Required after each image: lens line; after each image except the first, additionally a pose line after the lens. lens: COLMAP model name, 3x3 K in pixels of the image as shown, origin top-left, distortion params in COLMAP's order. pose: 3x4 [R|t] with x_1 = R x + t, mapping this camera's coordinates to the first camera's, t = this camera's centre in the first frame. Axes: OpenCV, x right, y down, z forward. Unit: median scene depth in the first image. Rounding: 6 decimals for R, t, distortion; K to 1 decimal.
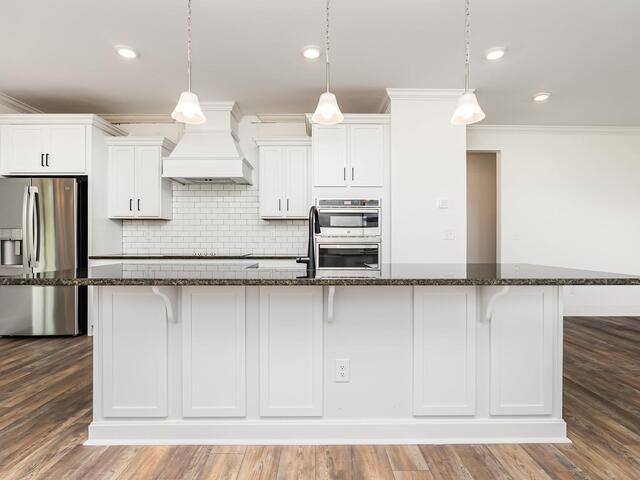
lens RADIAL K [[325.2, 0, 321.7], [0, 325.2, 242.7], [0, 0, 1]] dist [-0.010951, -0.000095]
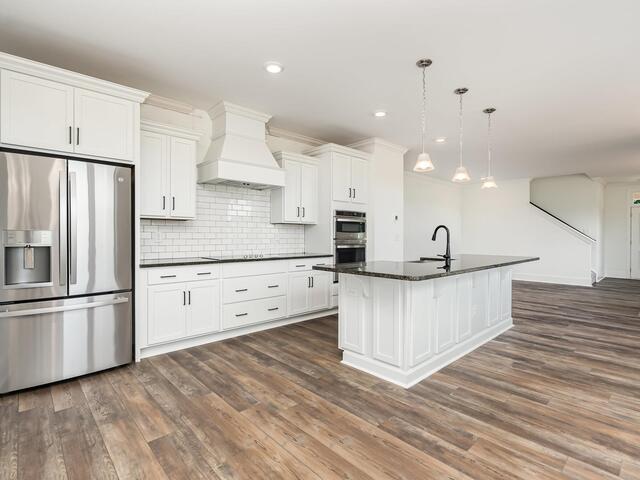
lens RADIAL K [[325.2, 0, 321.5], [0, 325.2, 238.7], [0, 0, 1]] dist [-0.010951, -0.000095]
pose [[0.738053, -0.002484, 0.674738, -0.933557], [0.001775, 0.999997, 0.001740, -0.023854], [-0.674740, -0.000087, 0.738055, 0.083346]]
